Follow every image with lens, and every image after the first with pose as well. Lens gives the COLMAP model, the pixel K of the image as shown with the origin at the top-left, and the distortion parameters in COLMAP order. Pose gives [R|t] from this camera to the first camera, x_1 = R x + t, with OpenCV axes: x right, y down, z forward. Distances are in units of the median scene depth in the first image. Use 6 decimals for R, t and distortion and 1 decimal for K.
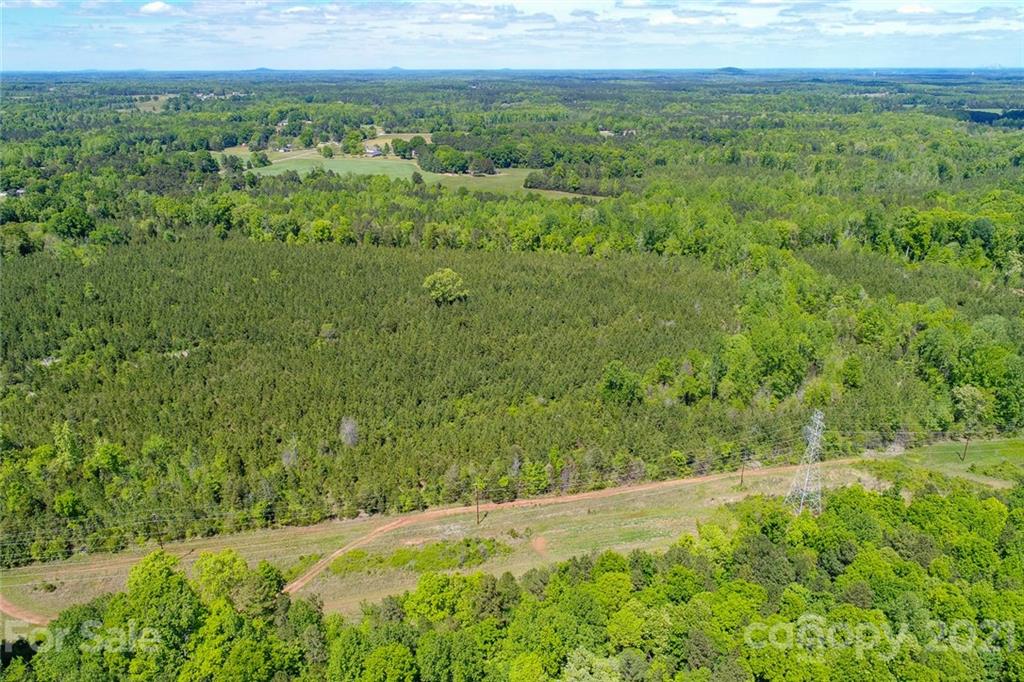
lens RADIAL K [[691.9, 0, 510.7], [0, 691.9, 344.1], [0, 0, 1]] dist [-0.000233, 0.003446]
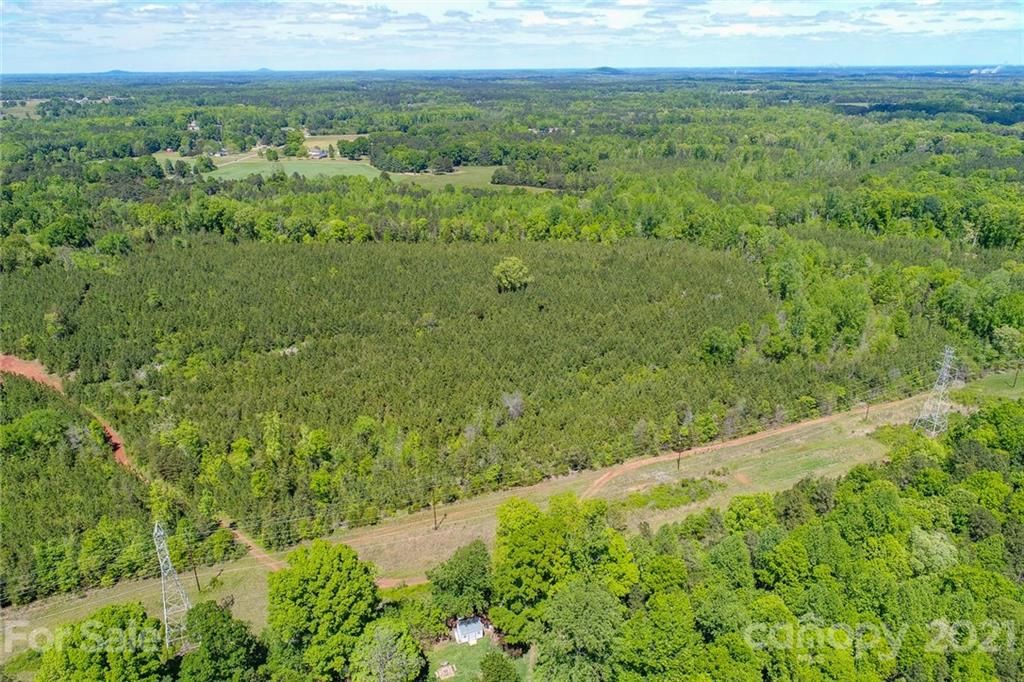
lens RADIAL K [[691.9, 0, 511.5], [0, 691.9, 345.2], [0, 0, 1]] dist [-0.000233, 0.003446]
pose [[0.985435, -0.068027, 0.155854, -0.073623], [0.067893, 0.997673, 0.006185, 0.005094], [-0.155912, 0.004486, 0.987761, -0.011335]]
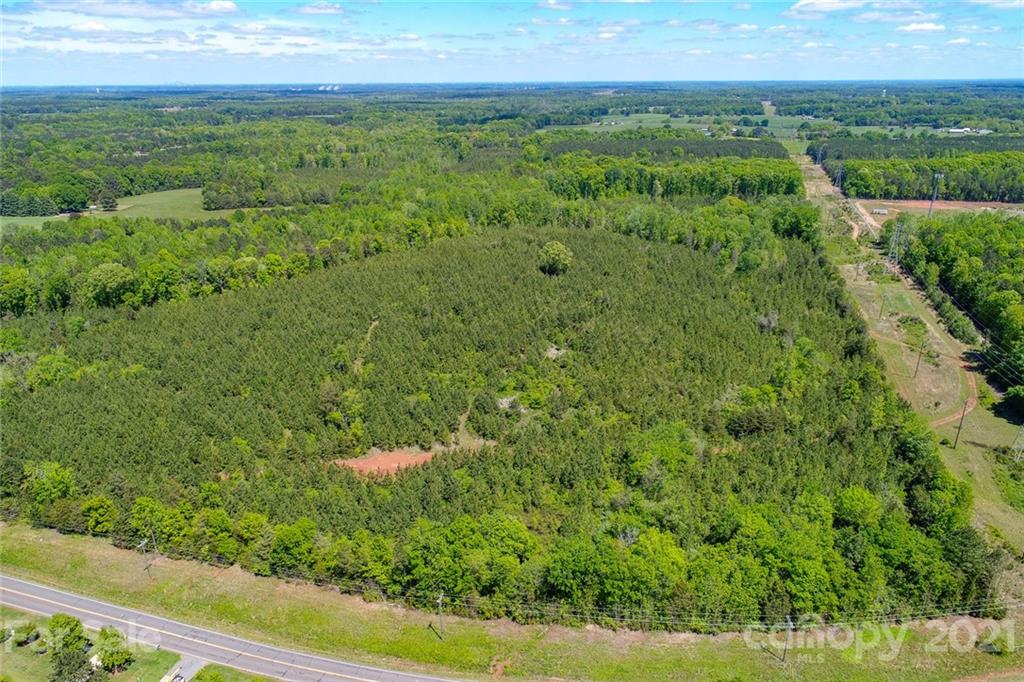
lens RADIAL K [[691.9, 0, 514.2], [0, 691.9, 341.3], [0, 0, 1]] dist [-0.000233, 0.003446]
pose [[0.529470, -0.302031, 0.792742, -0.305618], [0.322039, 0.936084, 0.141555, -0.037973], [-0.784827, 0.180345, 0.592894, 0.106488]]
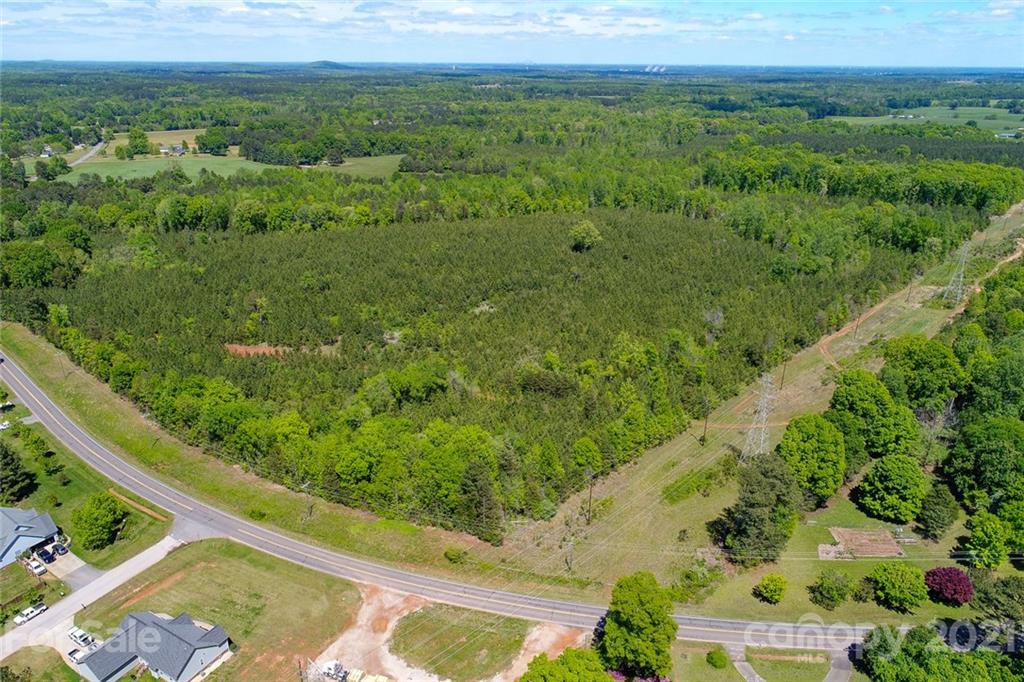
lens RADIAL K [[691.9, 0, 514.3], [0, 691.9, 348.0], [0, 0, 1]] dist [-0.000233, 0.003446]
pose [[0.845473, -0.197001, 0.496352, -0.239621], [0.190555, 0.979575, 0.064205, 0.003605], [-0.498863, 0.040299, 0.865744, -0.004177]]
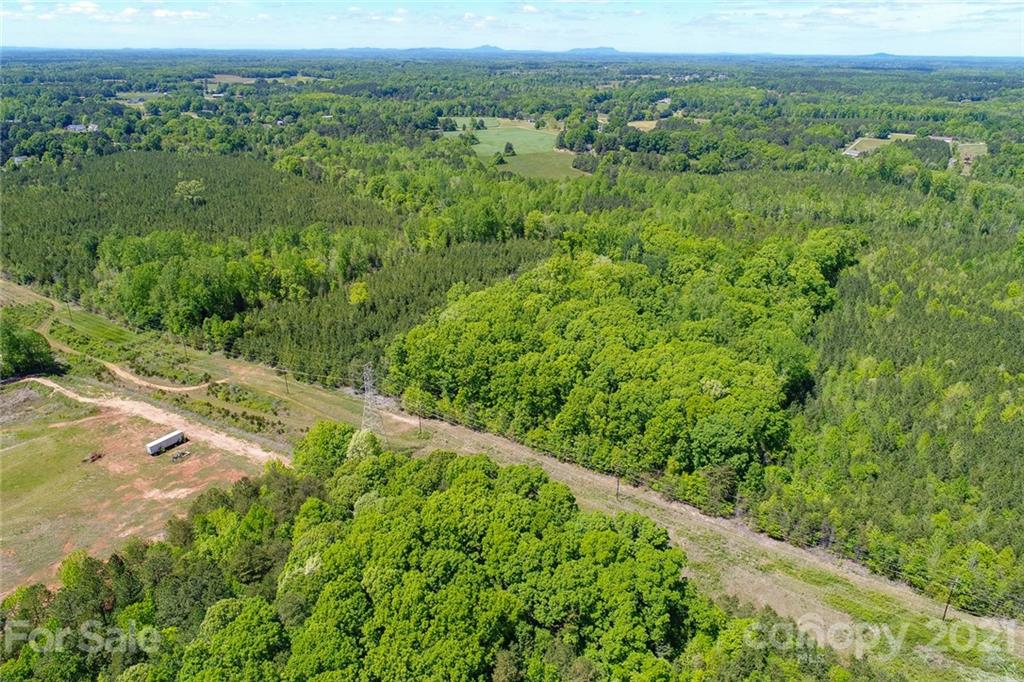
lens RADIAL K [[691.9, 0, 512.6], [0, 691.9, 338.7], [0, 0, 1]] dist [-0.000233, 0.003446]
pose [[0.690519, 0.288358, -0.663350, 0.424629], [-0.279922, 0.952172, 0.122523, -0.045150], [0.666953, 0.101082, 0.738211, 0.101697]]
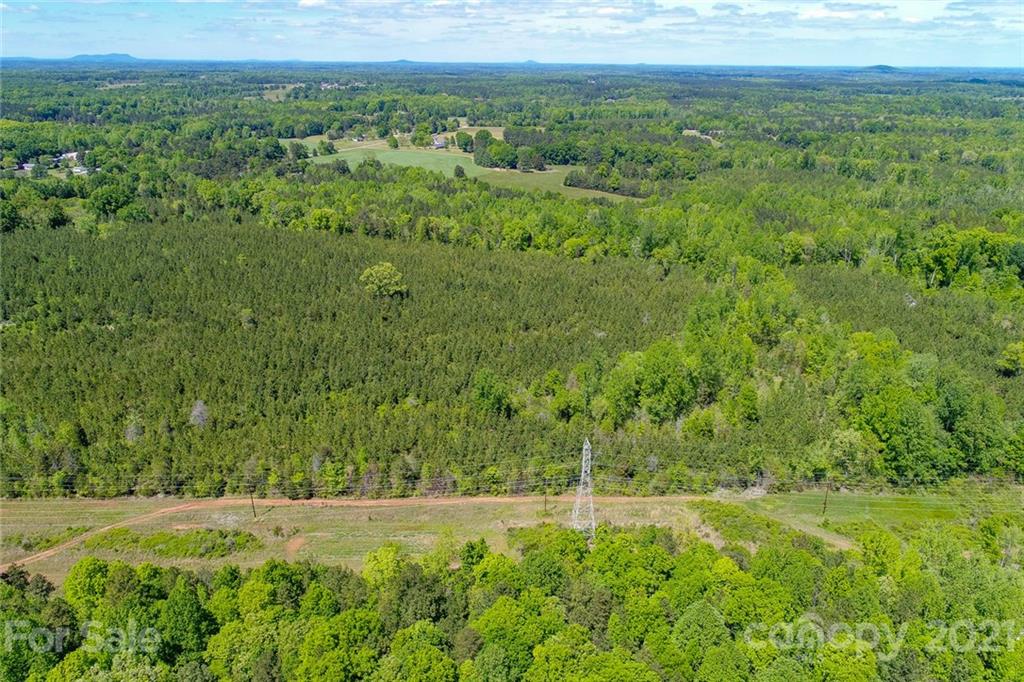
lens RADIAL K [[691.9, 0, 509.9], [0, 691.9, 343.1], [0, 0, 1]] dist [-0.000233, 0.003446]
pose [[0.982934, 0.080137, -0.165585, 0.071660], [-0.079108, 0.996784, 0.012808, -0.005446], [0.166079, 0.000509, 0.986112, 0.010324]]
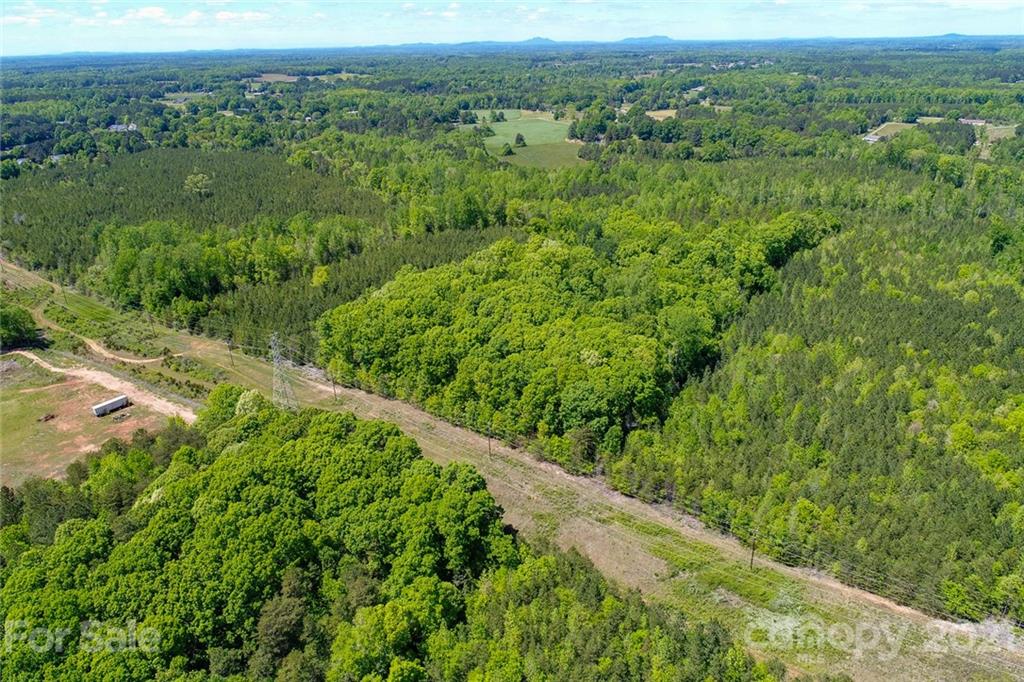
lens RADIAL K [[691.9, 0, 512.7], [0, 691.9, 340.4], [0, 0, 1]] dist [-0.000233, 0.003446]
pose [[0.637701, 0.298799, -0.709970, 0.462967], [-0.272970, 0.949545, 0.154442, -0.053194], [0.720295, 0.095312, 0.687089, 0.121495]]
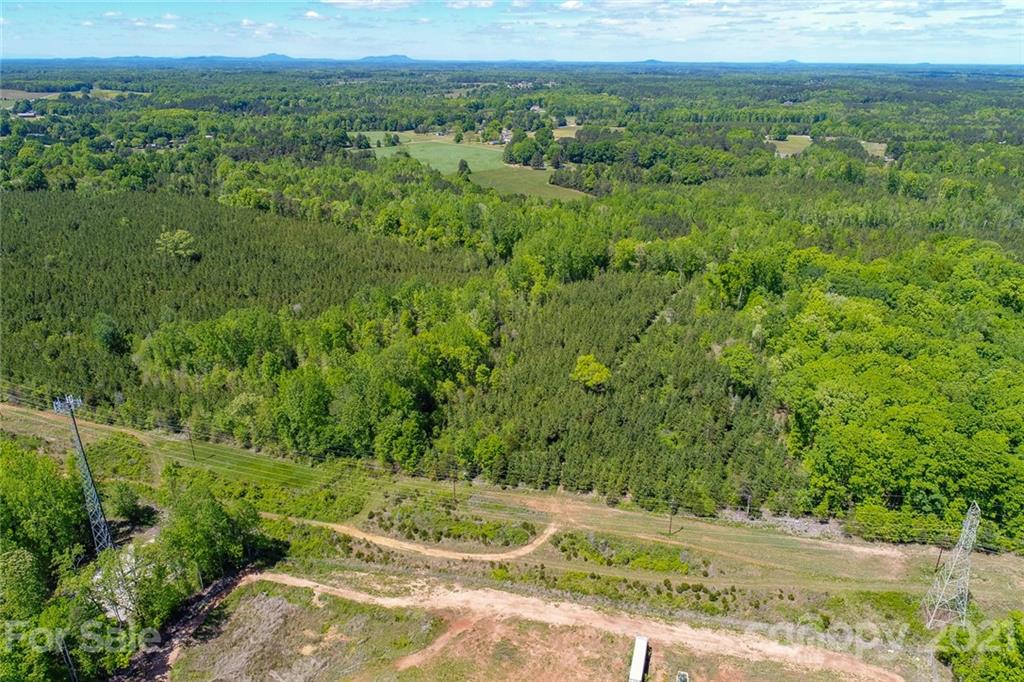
lens RADIAL K [[691.9, 0, 509.9], [0, 691.9, 336.7], [0, 0, 1]] dist [-0.000233, 0.003446]
pose [[0.863580, 0.195367, -0.464825, 0.273377], [-0.195084, 0.979548, 0.049267, -0.027684], [0.464944, 0.048134, 0.884031, 0.059867]]
